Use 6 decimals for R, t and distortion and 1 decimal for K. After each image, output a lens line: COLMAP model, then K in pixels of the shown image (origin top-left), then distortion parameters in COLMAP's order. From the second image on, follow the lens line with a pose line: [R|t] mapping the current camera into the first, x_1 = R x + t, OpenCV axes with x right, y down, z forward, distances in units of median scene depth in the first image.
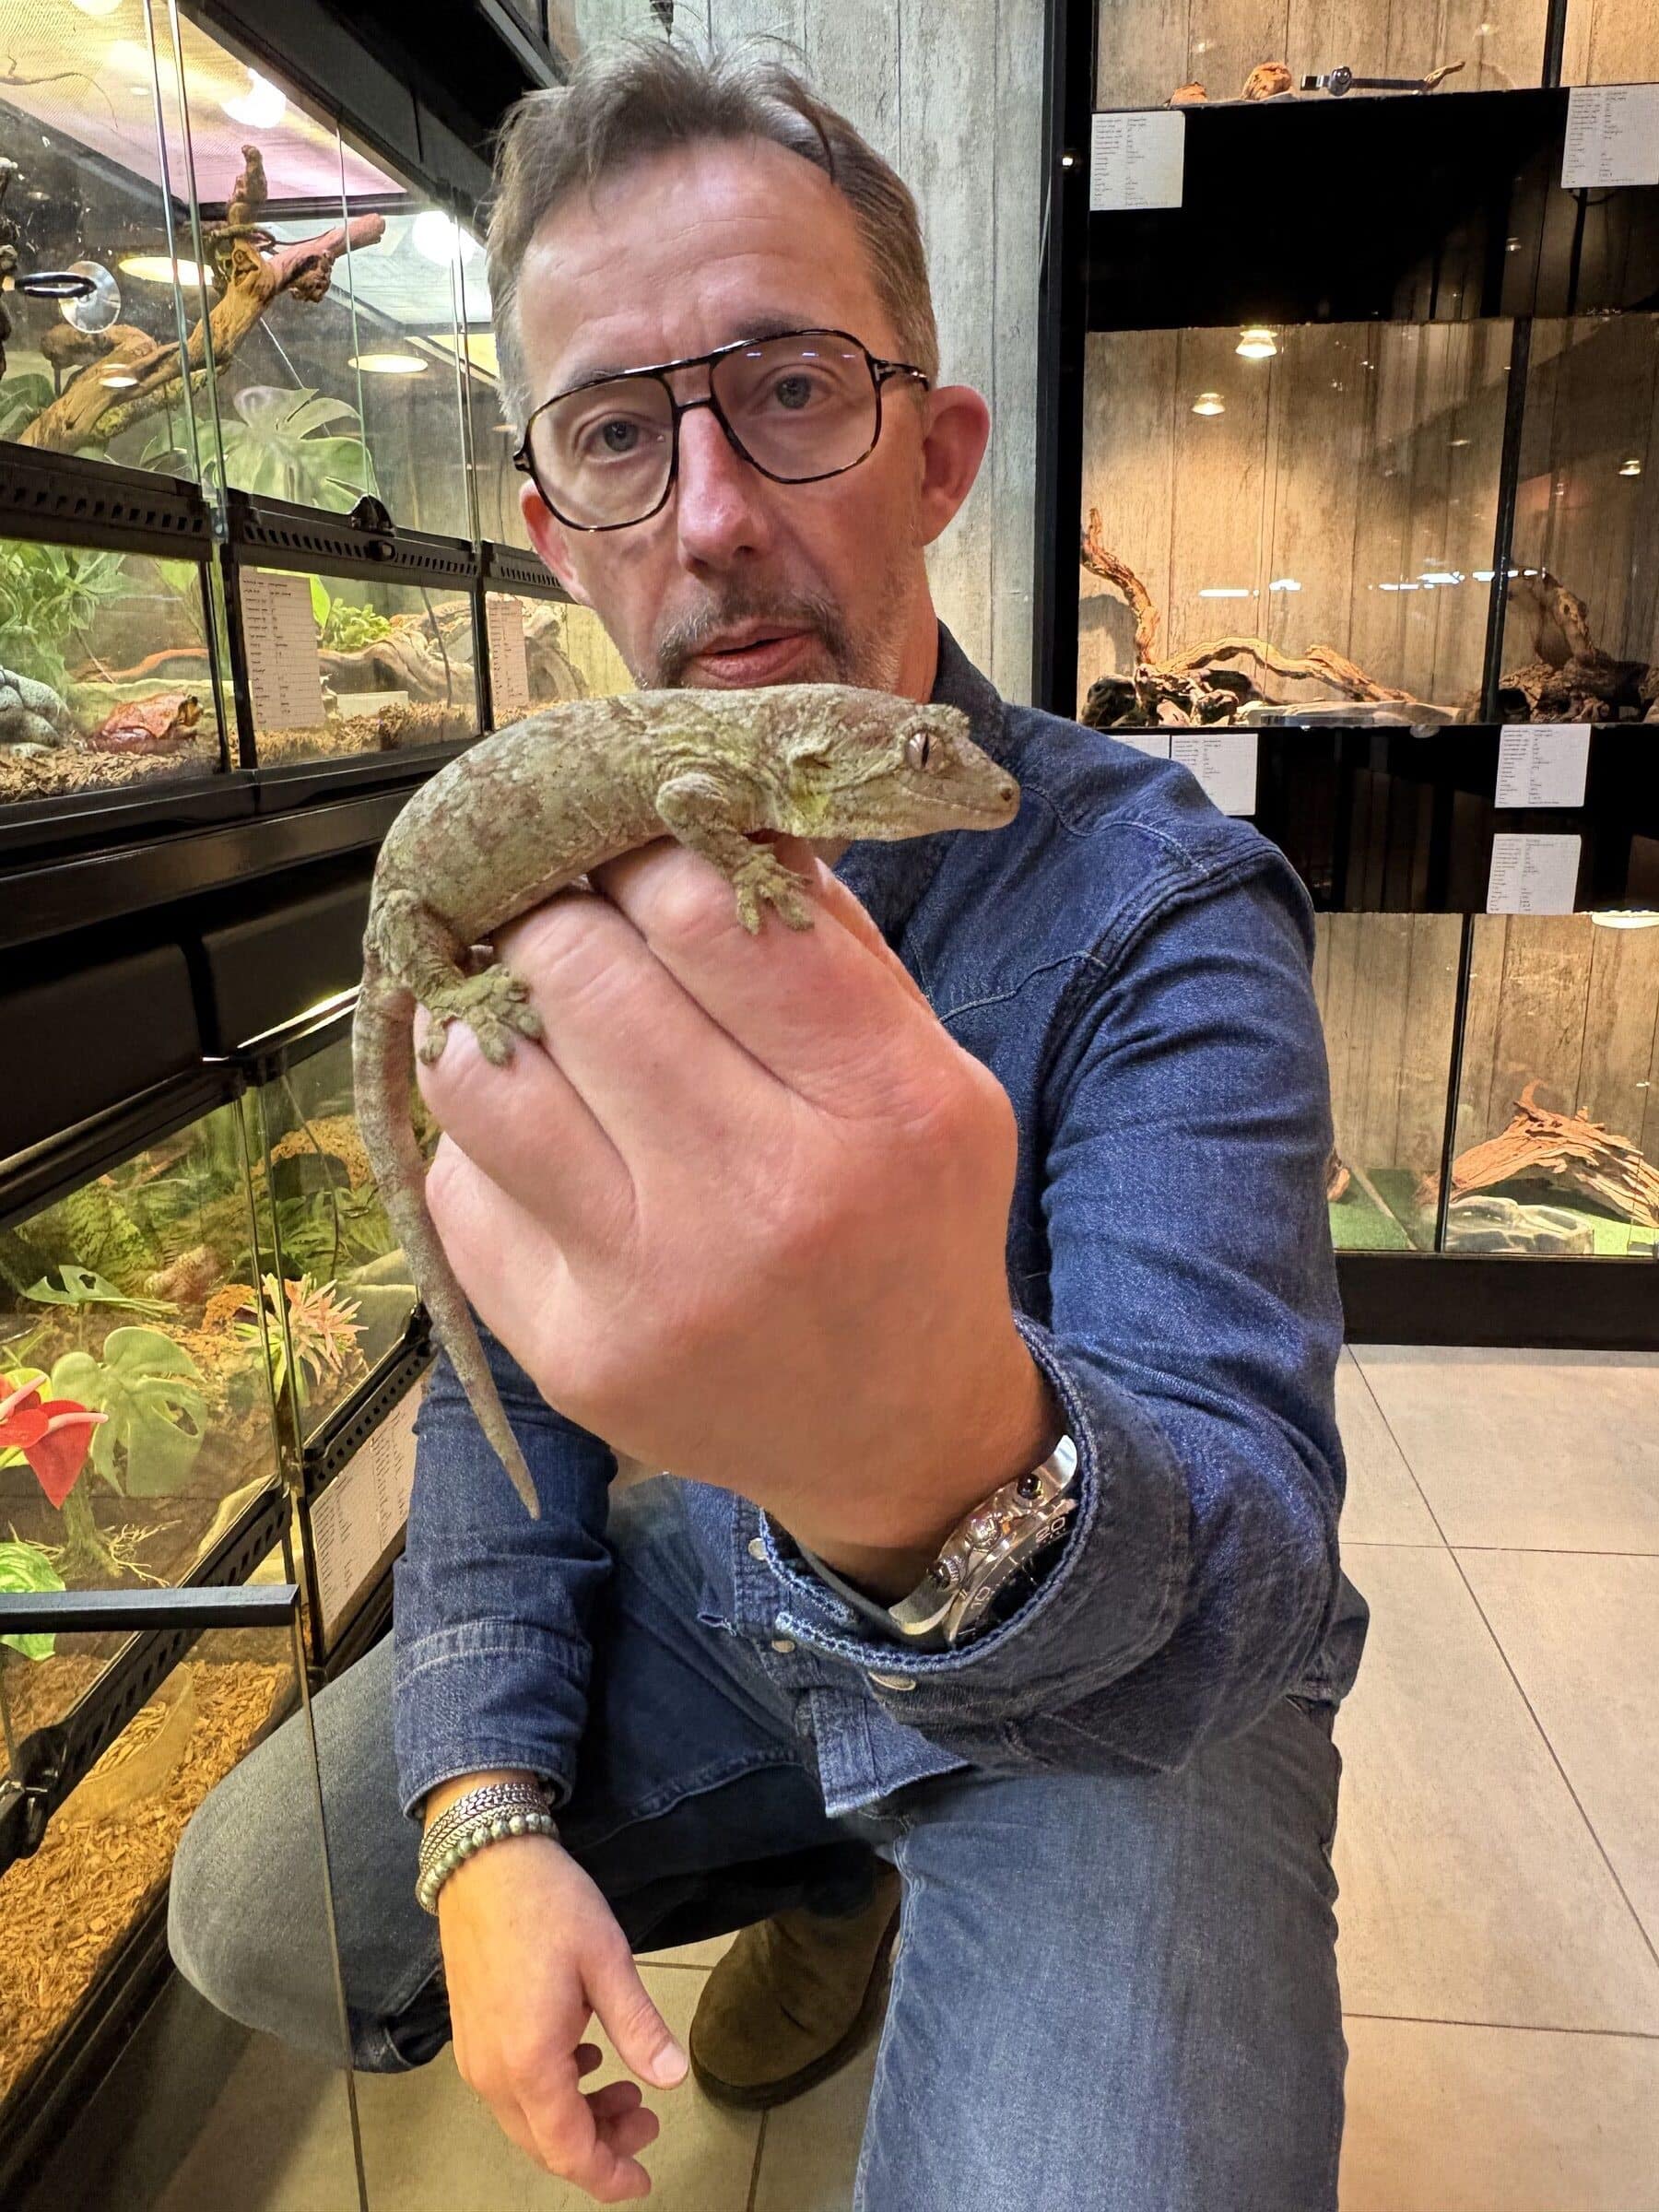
lens RADIAL K [[1552.4, 0, 829.5], [0, 1552.4, 1106.0], [0, 0, 1]] dist [0.003705, -0.000882]
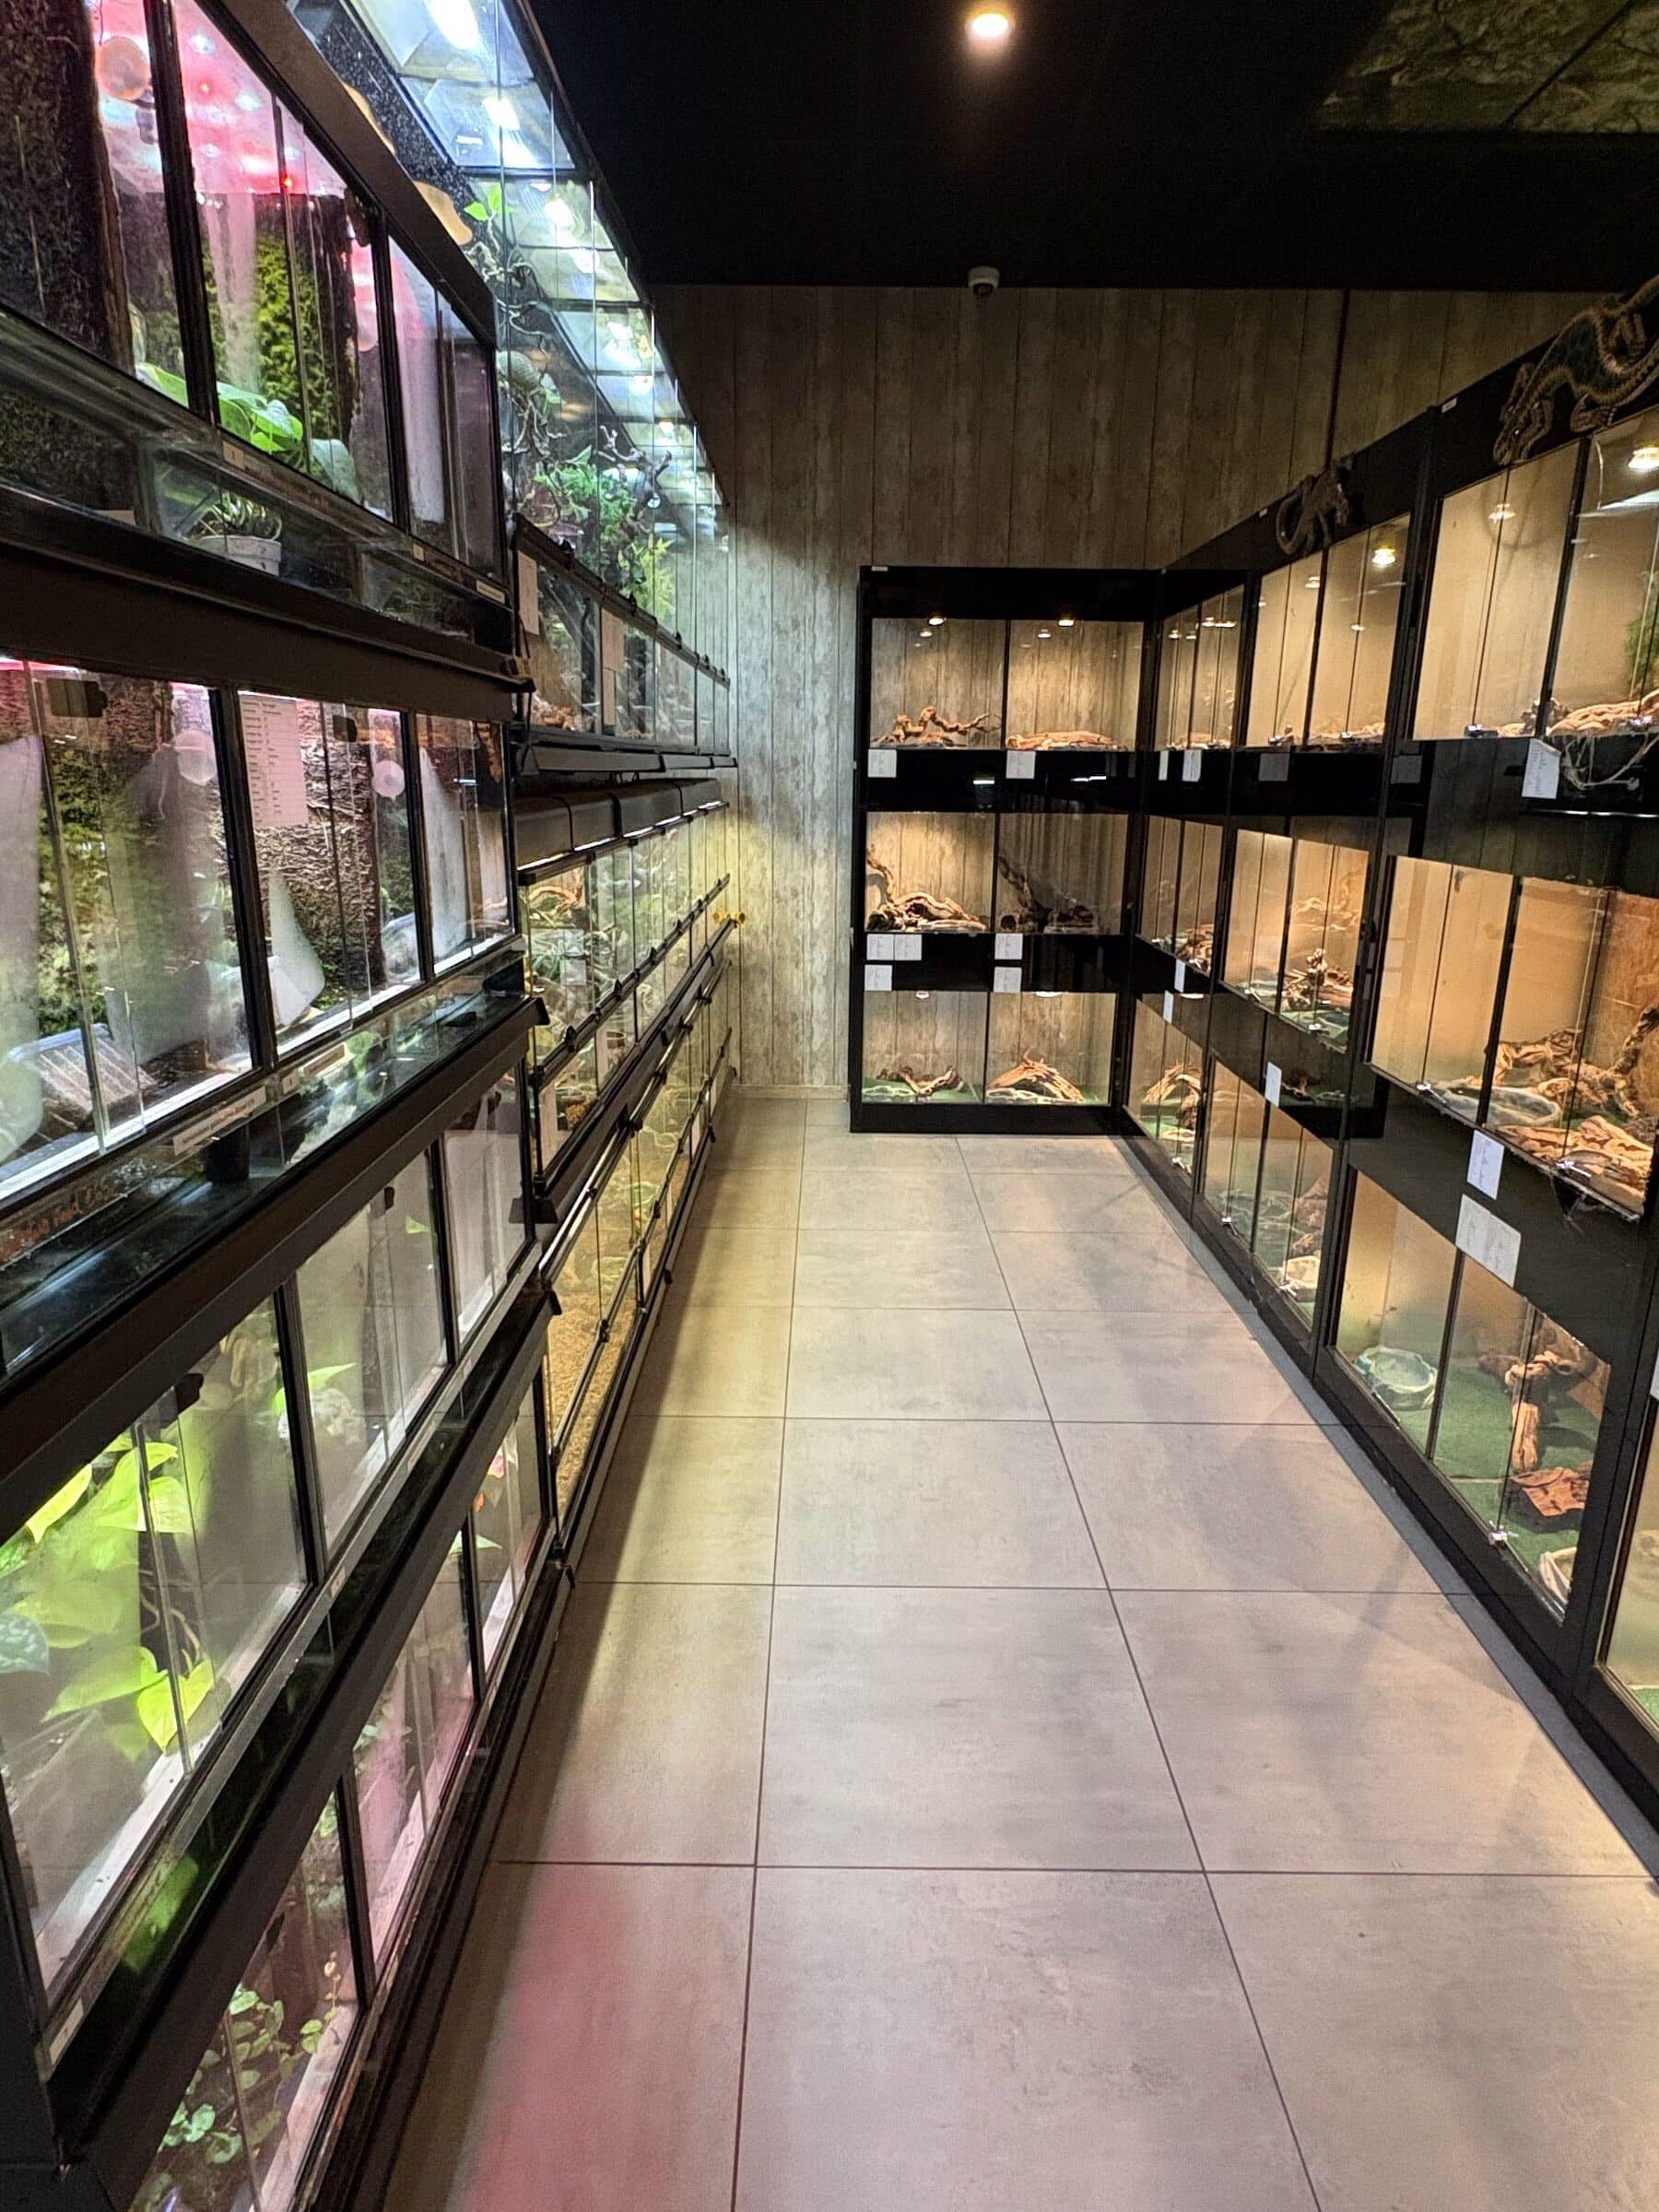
lens RADIAL K [[1290.5, 0, 829.5], [0, 1290.5, 1106.0], [0, 0, 1]] dist [0.005154, 0.001549]
pose [[0.993543, 0.001945, 0.113441, -0.201533], [-0.000373, 0.999904, -0.013879, 0.141795], [-0.113457, 0.013747, 0.993448, -1.539563]]
